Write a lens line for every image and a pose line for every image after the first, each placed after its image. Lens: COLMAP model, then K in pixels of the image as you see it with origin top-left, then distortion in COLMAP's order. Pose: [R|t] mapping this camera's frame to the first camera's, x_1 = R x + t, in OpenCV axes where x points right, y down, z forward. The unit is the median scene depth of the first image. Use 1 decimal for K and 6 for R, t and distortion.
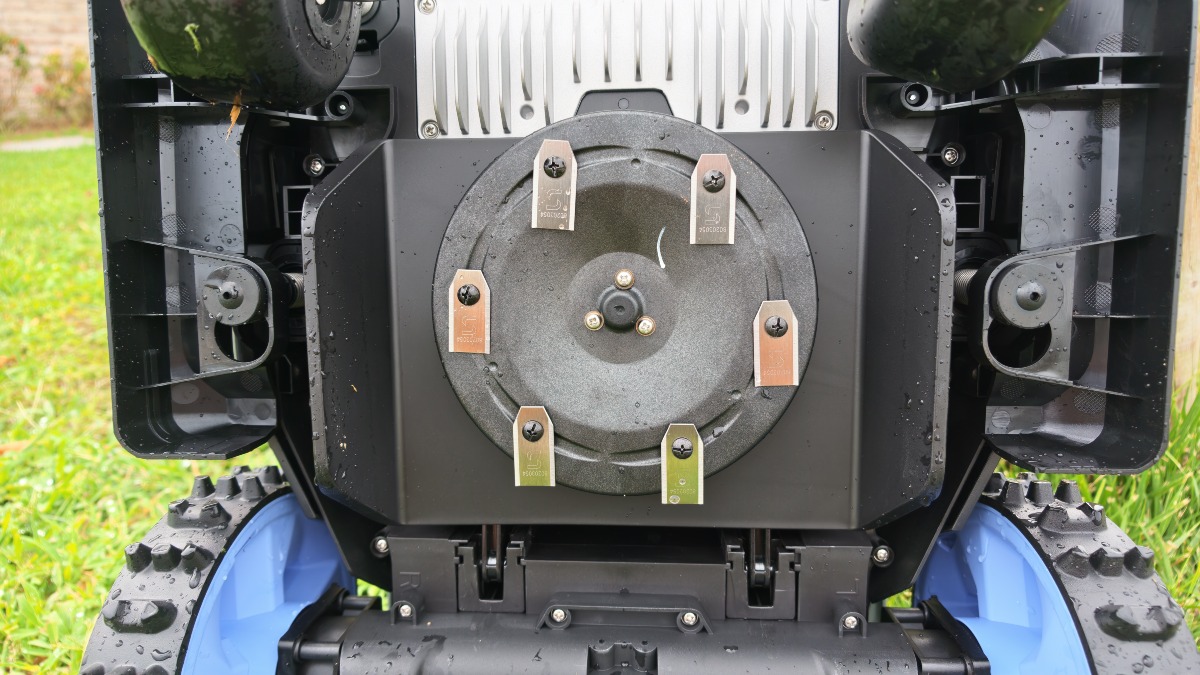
lens RADIAL K [[697.3, 0, 600.0], [0, 697.3, 337.5], [0, 0, 1]] dist [-0.040355, 0.001568]
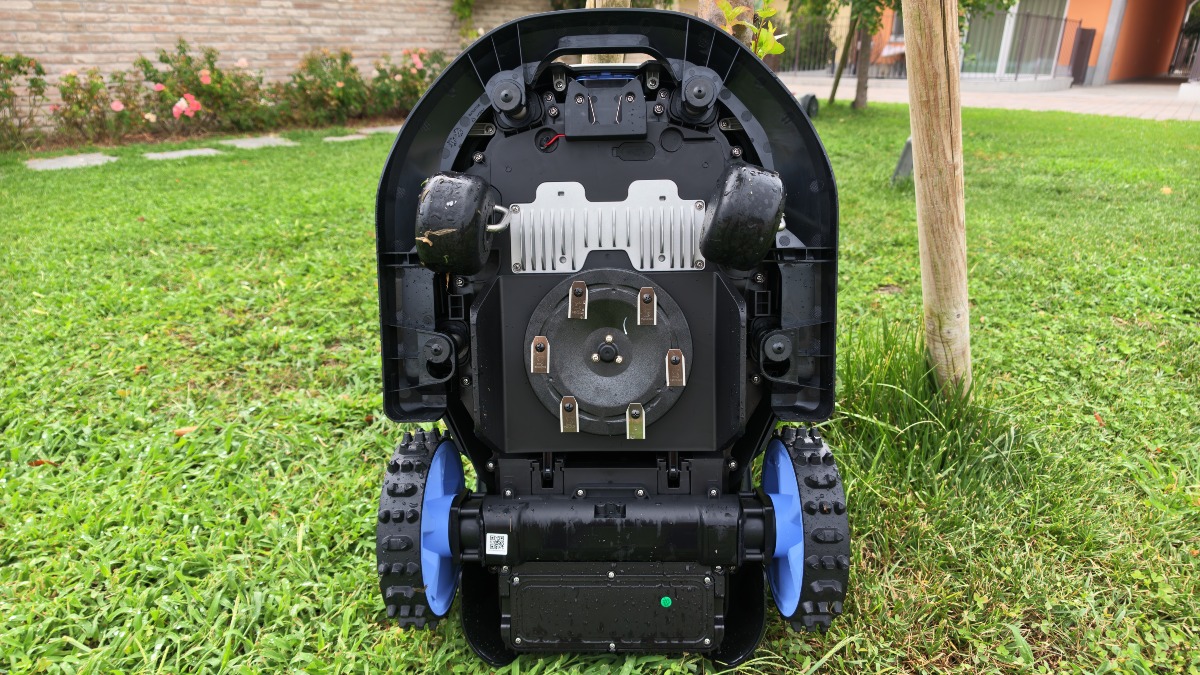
lens RADIAL K [[699.1, 0, 600.0], [0, 699.1, 337.5], [0, 0, 1]] dist [-0.017554, 0.002387]
pose [[0.999540, -0.011426, 0.028108, -0.055473], [0.010974, 0.999809, 0.016173, -0.122201], [-0.028287, -0.015857, 0.999474, -1.208709]]
